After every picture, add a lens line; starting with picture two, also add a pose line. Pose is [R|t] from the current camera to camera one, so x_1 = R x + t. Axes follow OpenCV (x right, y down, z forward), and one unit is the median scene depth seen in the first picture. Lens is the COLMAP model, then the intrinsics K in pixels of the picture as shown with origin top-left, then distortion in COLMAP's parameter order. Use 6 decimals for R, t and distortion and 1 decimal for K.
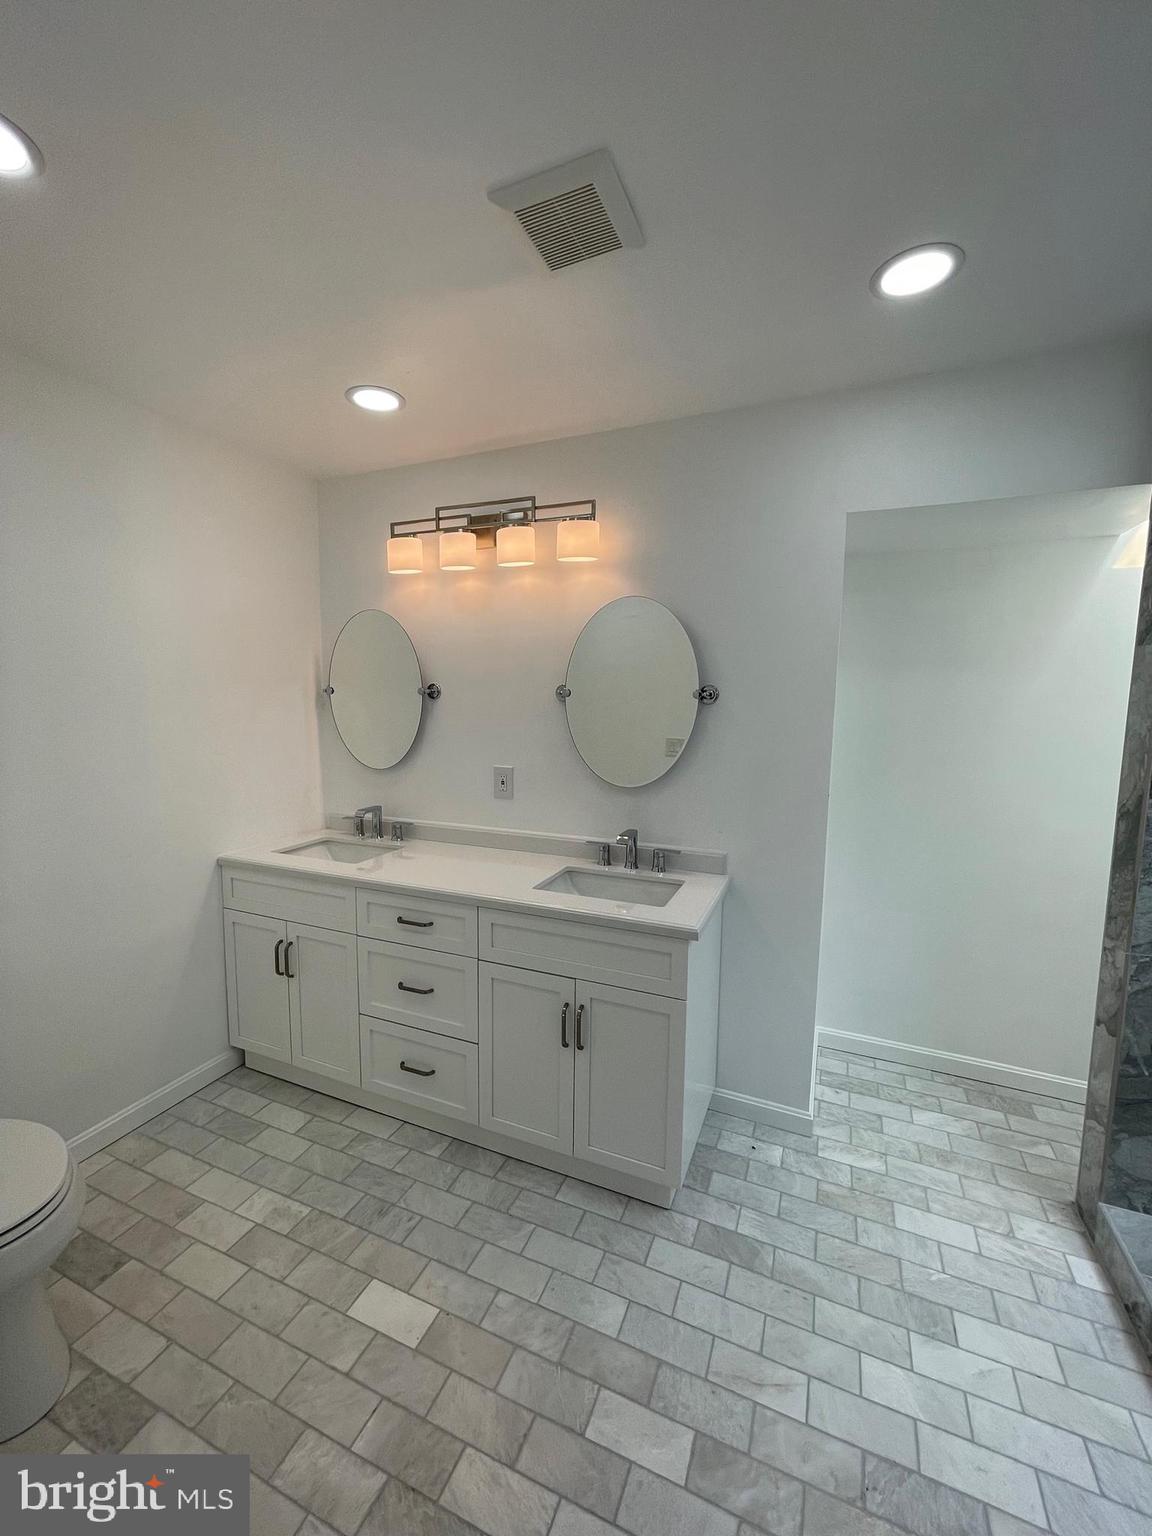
lens RADIAL K [[624.3, 0, 567.9], [0, 624.3, 764.3], [0, 0, 1]] dist [0.002167, -0.000790]
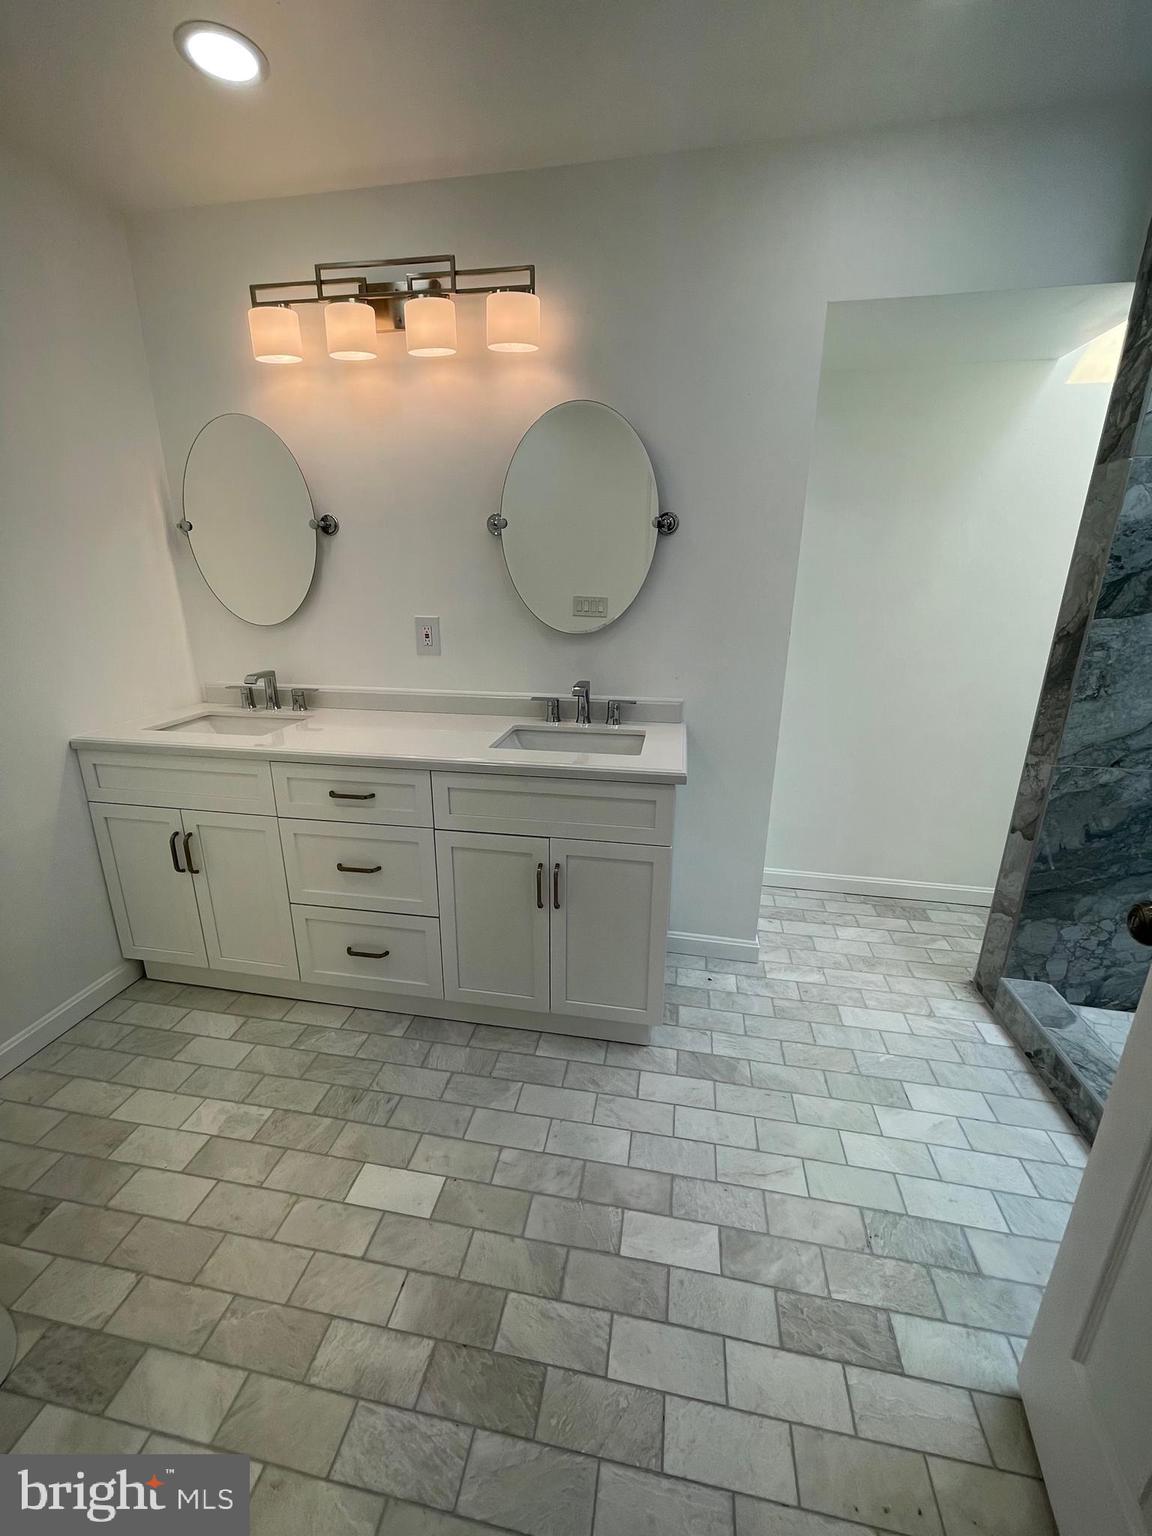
lens RADIAL K [[626.7, 0, 570.1], [0, 626.7, 764.9], [0, 0, 1]] dist [-0.001317, 0.000124]
pose [[0.974461, -0.069624, 0.213491, -0.130946], [0.028689, 0.981529, 0.189151, 0.055742], [-0.222717, -0.178195, 0.958459, 0.110209]]
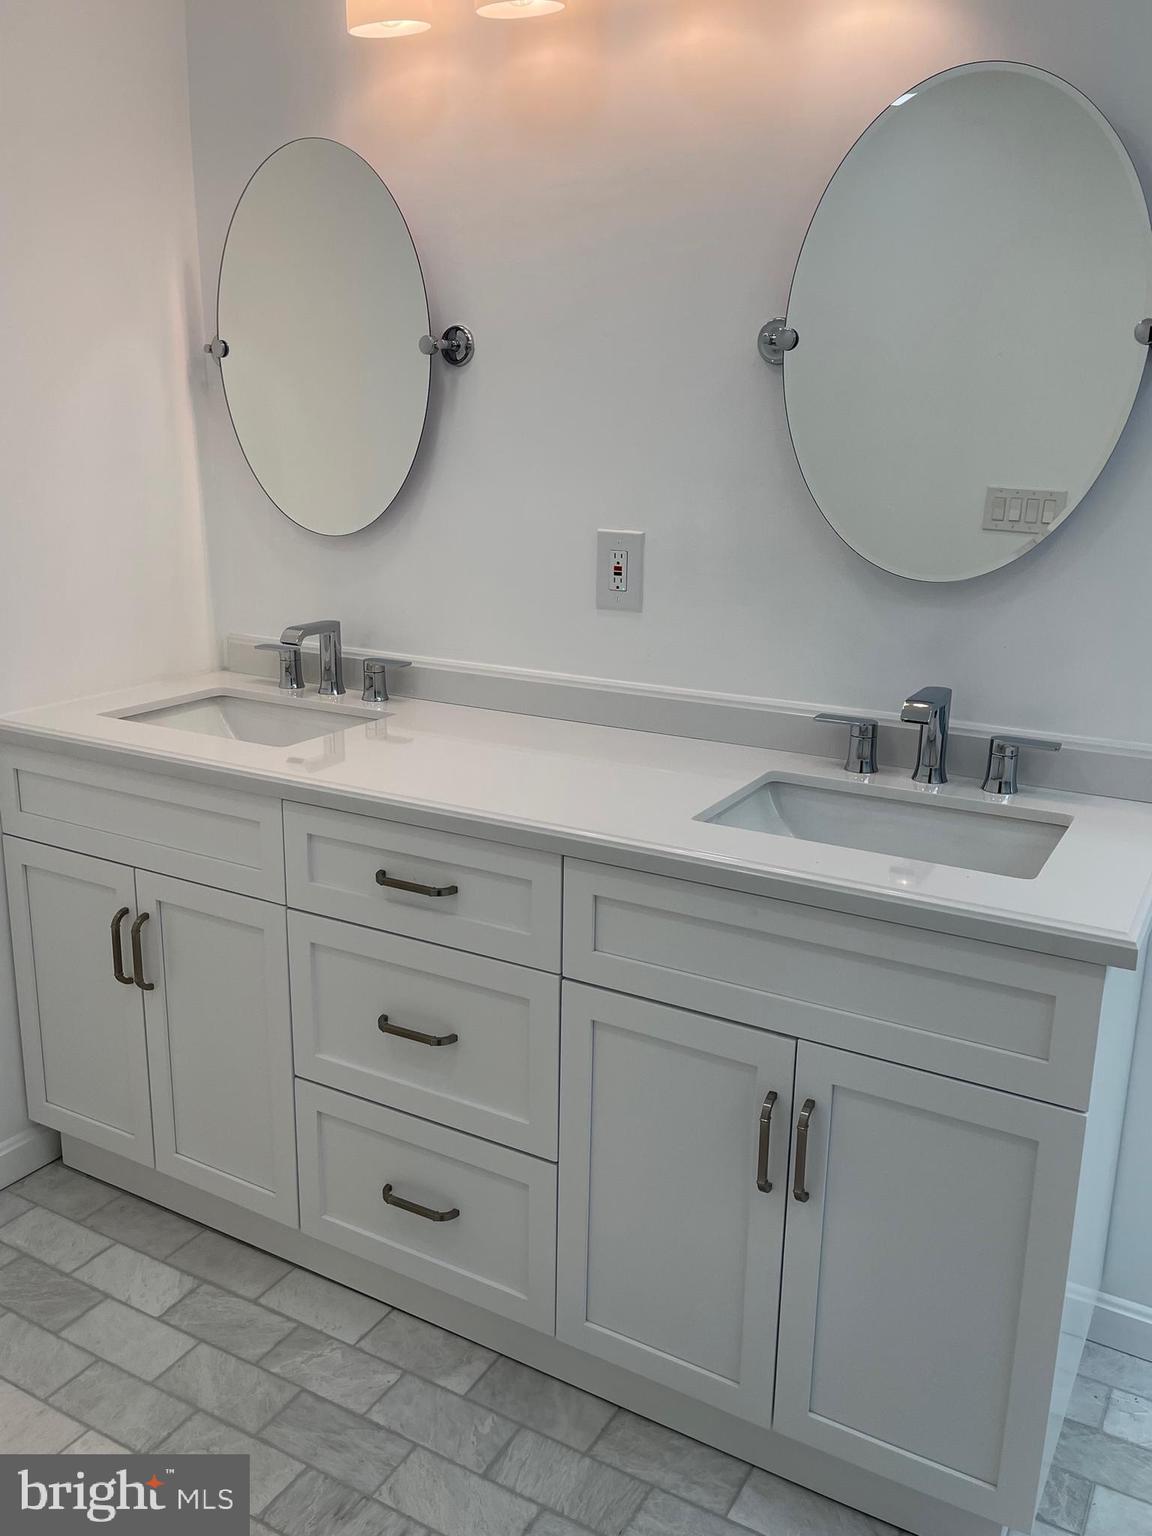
lens RADIAL K [[1248.0, 0, 576.0], [0, 1248.0, 768.0], [0, 0, 1]] dist [0.079532, -0.100040]
pose [[0.993497, 0.036432, -0.107868, -0.044226], [-0.019423, 0.987768, 0.154718, 0.037148], [0.112185, -0.151617, 0.982052, 0.174931]]
